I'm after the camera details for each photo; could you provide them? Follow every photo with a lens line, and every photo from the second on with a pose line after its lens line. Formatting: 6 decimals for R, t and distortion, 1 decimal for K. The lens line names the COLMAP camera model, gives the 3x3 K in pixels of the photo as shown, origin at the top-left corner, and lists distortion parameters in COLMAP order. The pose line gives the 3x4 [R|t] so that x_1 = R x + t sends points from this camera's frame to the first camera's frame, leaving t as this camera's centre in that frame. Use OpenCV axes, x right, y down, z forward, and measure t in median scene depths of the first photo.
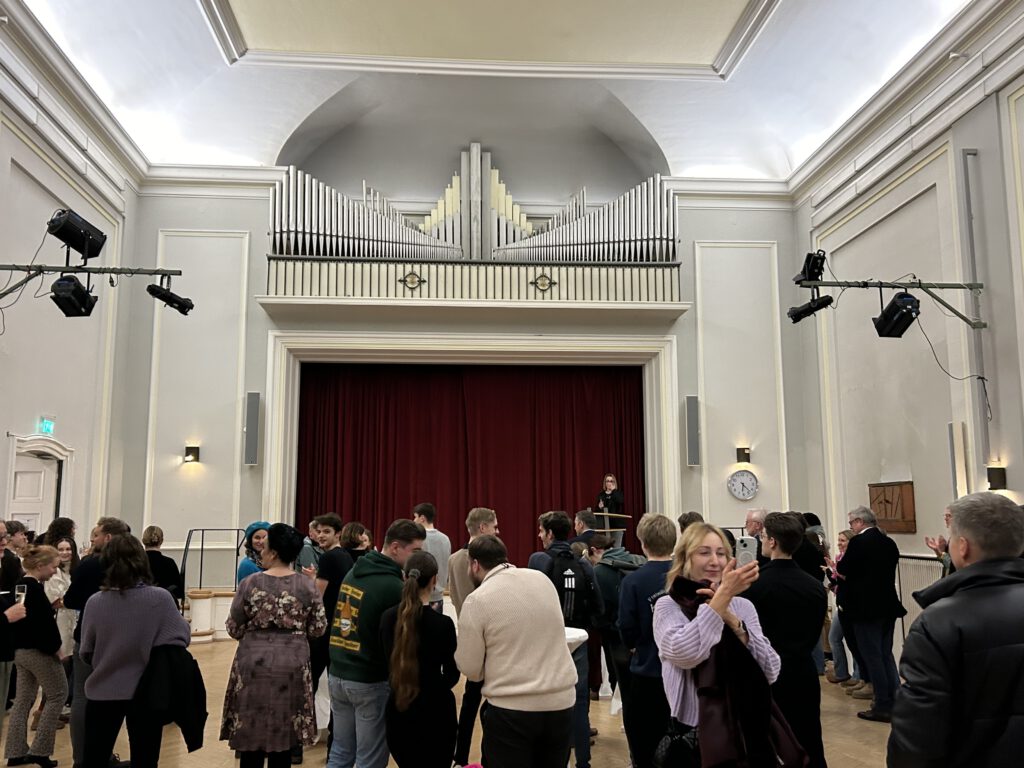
lens RADIAL K [[909.0, 0, 512.2], [0, 909.0, 386.3], [0, 0, 1]] dist [0.005162, 0.002139]
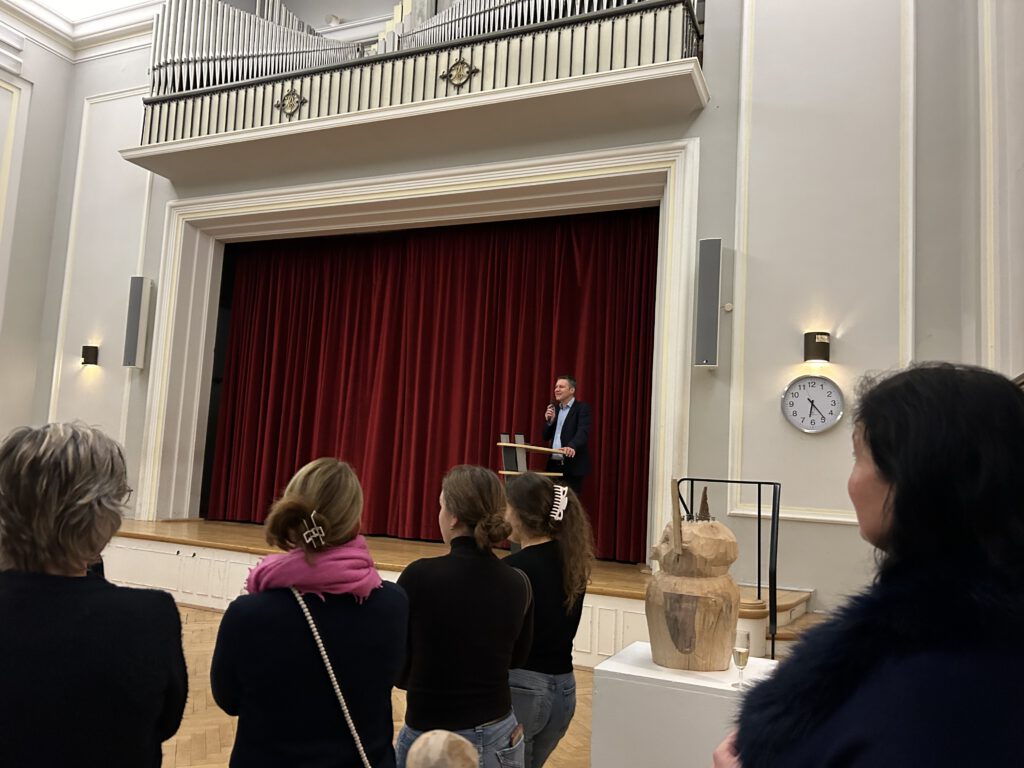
lens RADIAL K [[769.8, 0, 510.9], [0, 769.8, 386.9], [0, 0, 1]] dist [-0.012373, -0.004380]
pose [[0.881504, 0.002608, -0.472169, 0.312891], [0.010879, 0.999607, 0.025830, 0.086915], [0.472051, -0.027906, 0.881129, 0.545699]]
